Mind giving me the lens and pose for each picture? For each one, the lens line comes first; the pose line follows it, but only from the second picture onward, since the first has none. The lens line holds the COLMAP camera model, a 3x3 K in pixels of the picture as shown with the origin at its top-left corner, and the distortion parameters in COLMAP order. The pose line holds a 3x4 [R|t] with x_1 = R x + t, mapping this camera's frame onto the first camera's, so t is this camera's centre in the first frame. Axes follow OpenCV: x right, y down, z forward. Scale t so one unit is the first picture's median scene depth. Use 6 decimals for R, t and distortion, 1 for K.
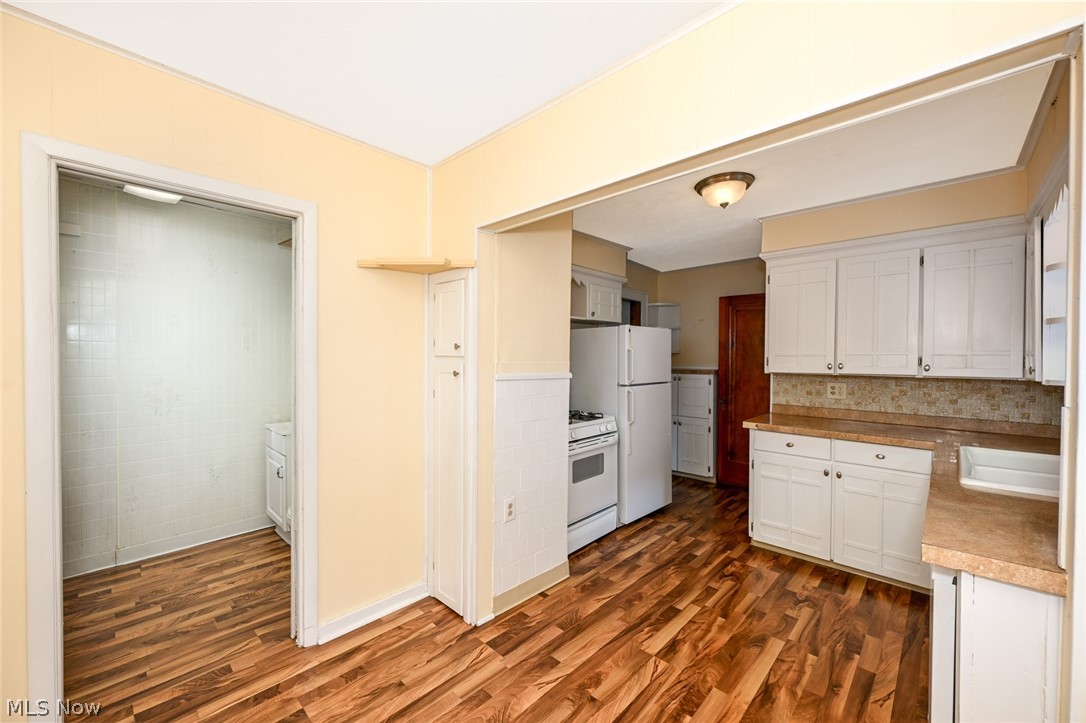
lens RADIAL K [[432.2, 0, 538.4], [0, 432.2, 363.2], [0, 0, 1]] dist [-0.002781, 0.000472]
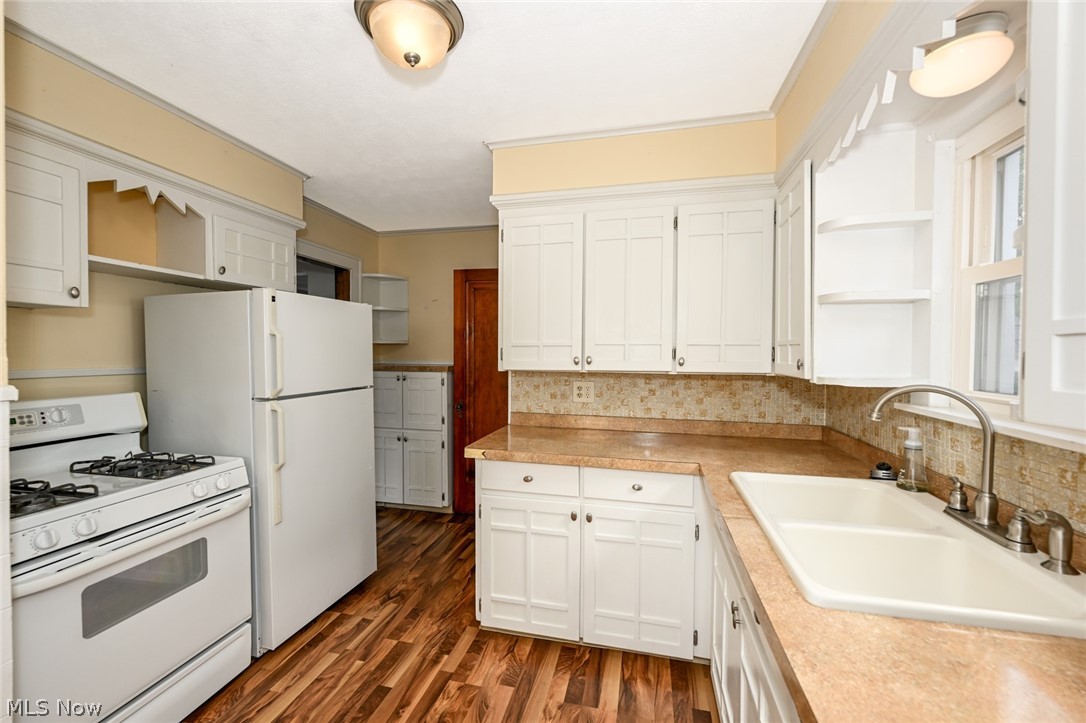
lens RADIAL K [[432.2, 0, 544.1], [0, 432.2, 361.0], [0, 0, 1]] dist [-0.002781, 0.000472]
pose [[0.863848, -0.011491, 0.503621, 0.240009], [0.006473, 0.999910, 0.011712, -0.001117], [-0.503710, -0.006857, 0.863845, 0.366413]]
